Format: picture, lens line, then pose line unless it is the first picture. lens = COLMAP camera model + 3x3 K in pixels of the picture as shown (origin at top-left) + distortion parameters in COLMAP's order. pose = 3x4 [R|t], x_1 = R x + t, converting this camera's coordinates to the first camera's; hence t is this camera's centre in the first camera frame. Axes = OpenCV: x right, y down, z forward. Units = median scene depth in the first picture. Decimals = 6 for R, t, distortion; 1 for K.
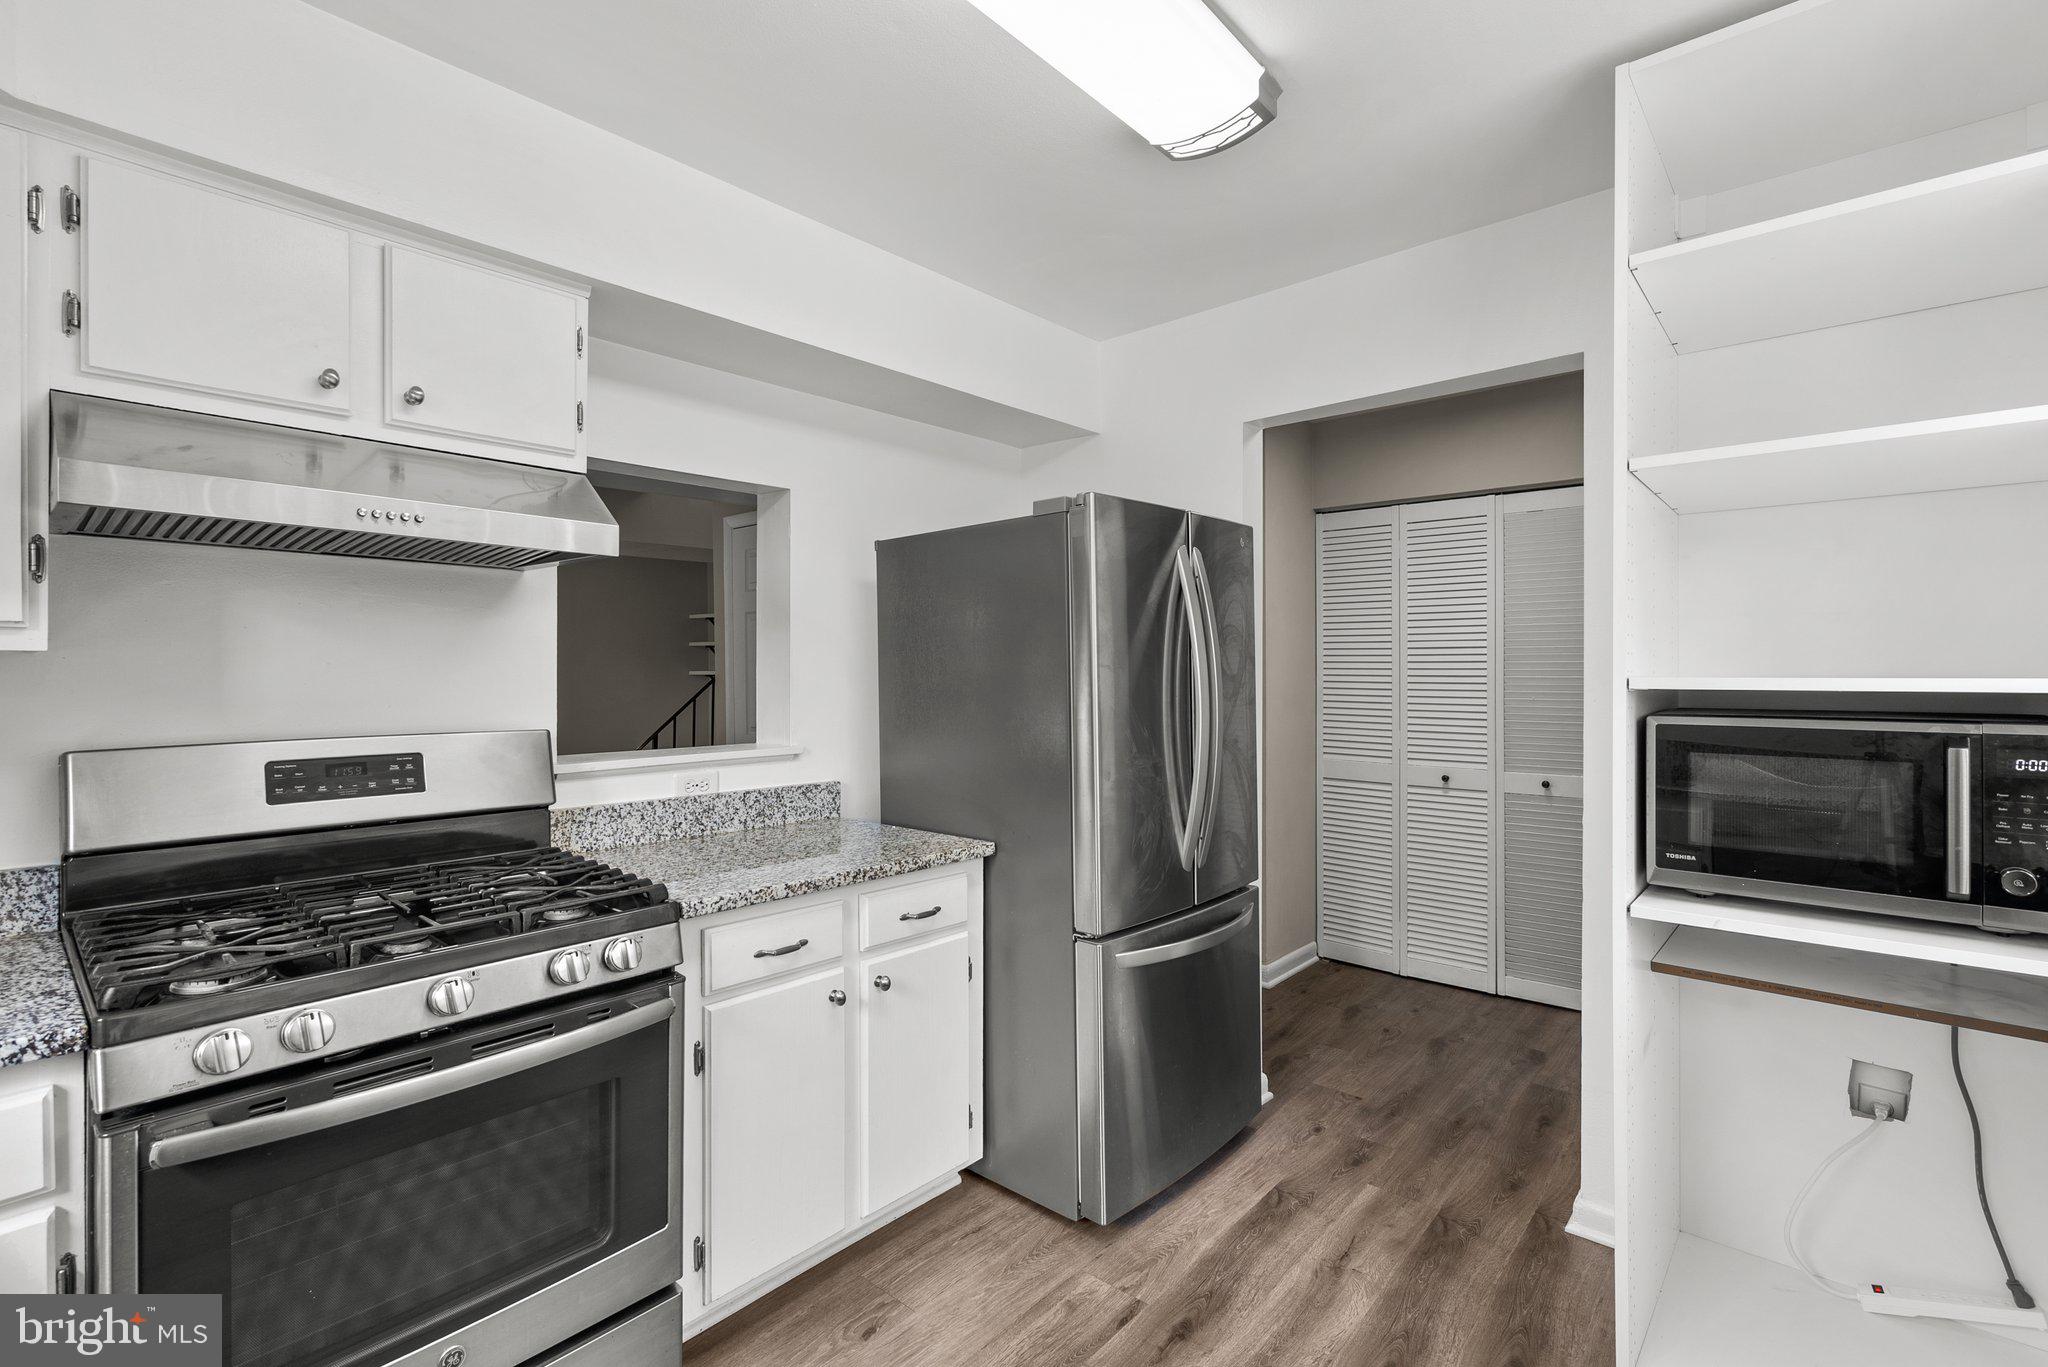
lens RADIAL K [[938.8, 0, 1029.7], [0, 938.8, 683.3], [0, 0, 1]] dist [-0.002728, 0.001718]
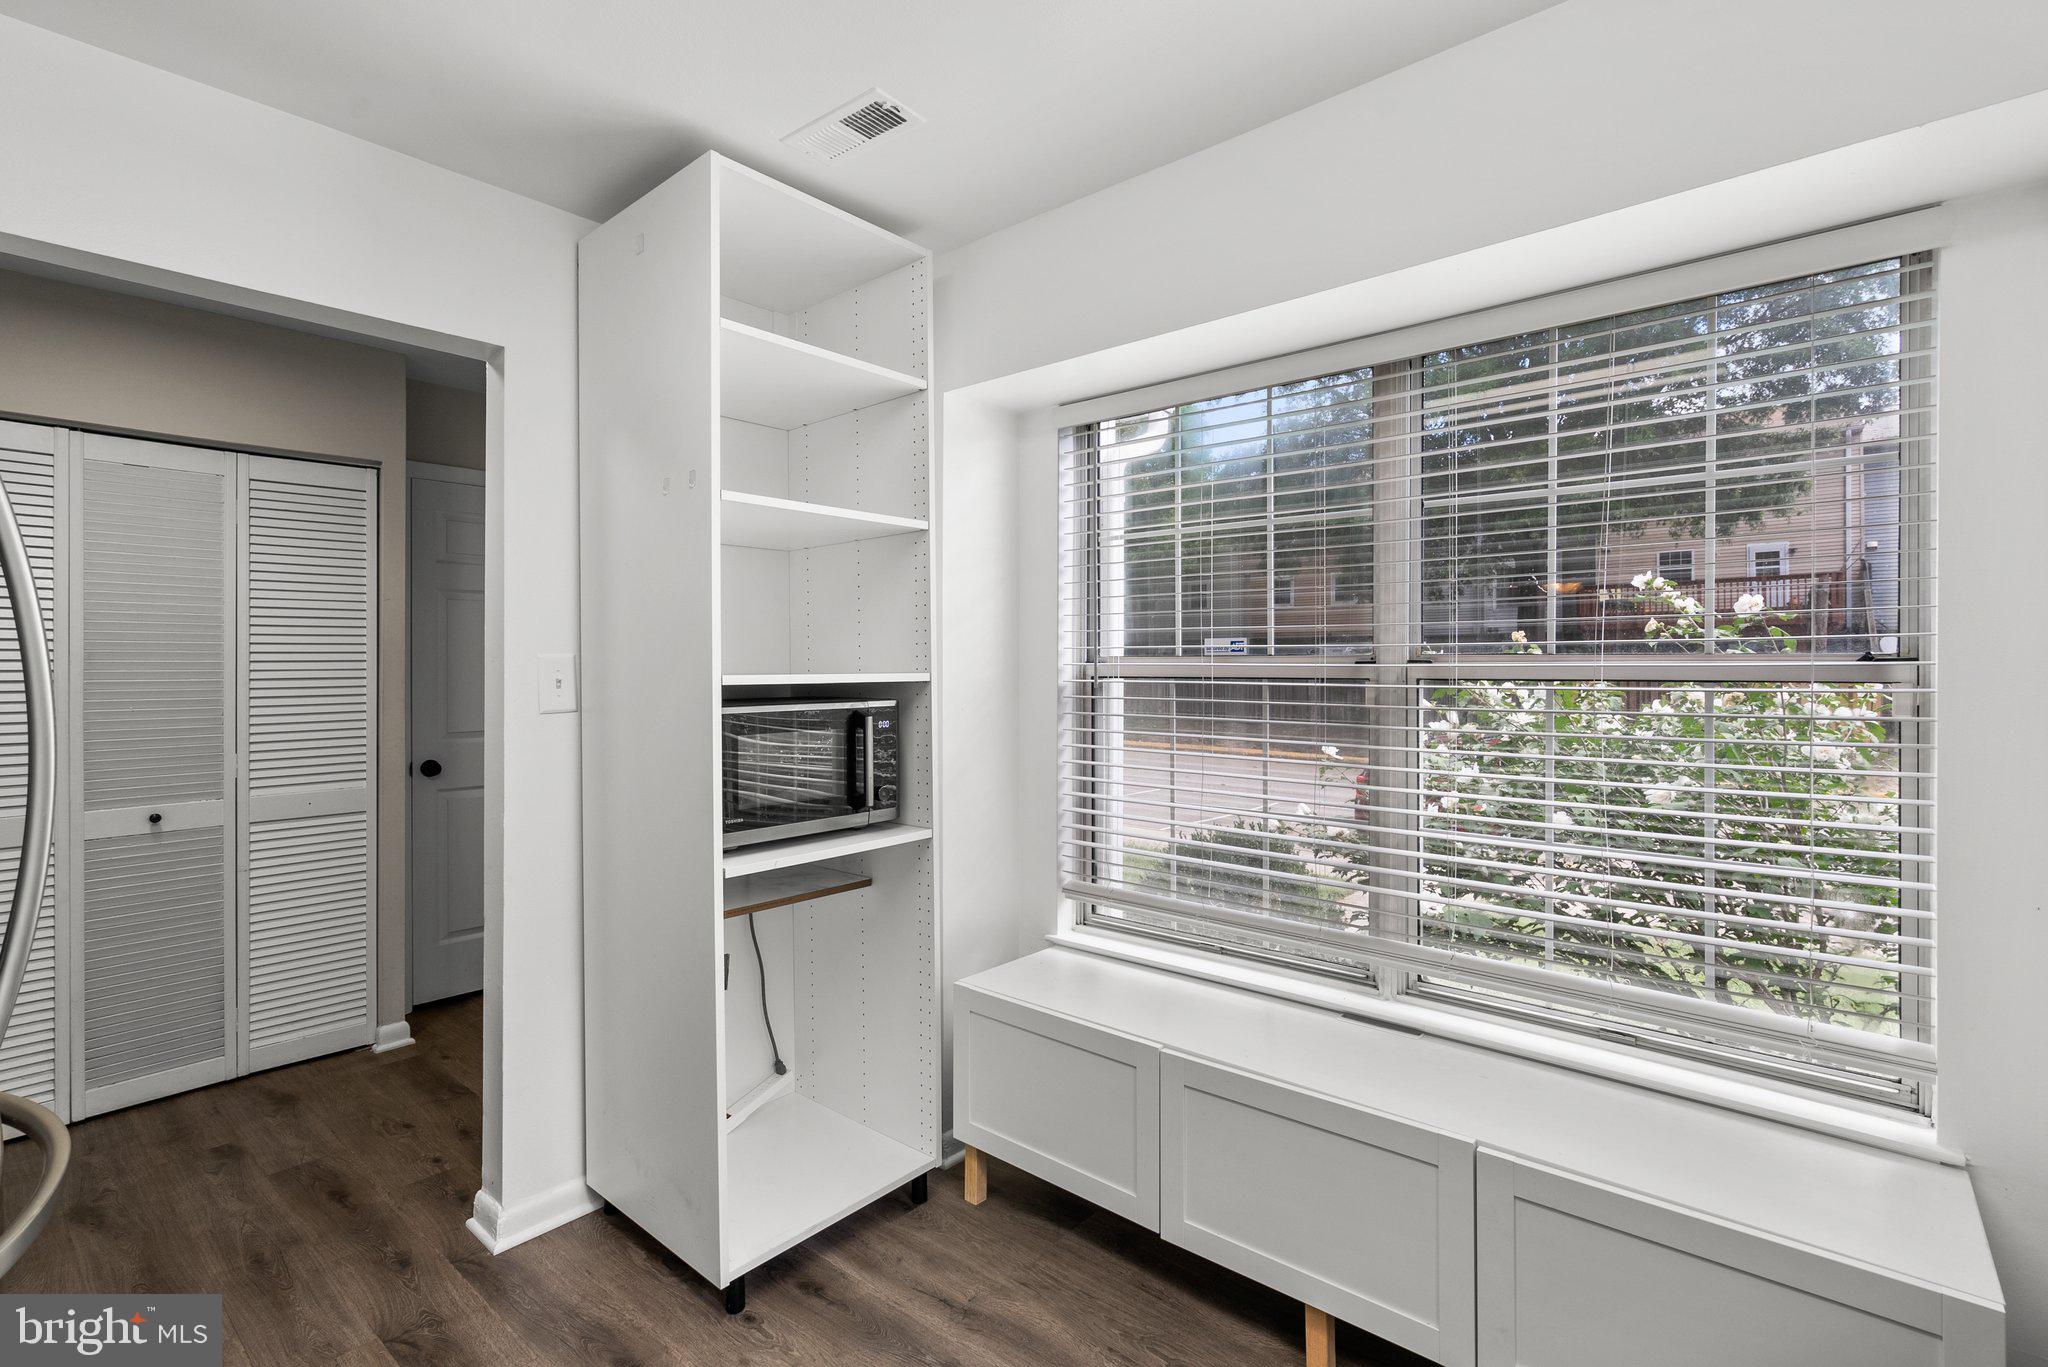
lens RADIAL K [[938.8, 0, 1037.4], [0, 938.8, 671.1], [0, 0, 1]] dist [-0.002728, 0.001718]
pose [[-0.011987, 0.000333, 0.999928, -0.290218], [0.017420, 0.999848, -0.000124, -0.002092], [-0.999776, 0.017418, -0.011991, 0.330837]]
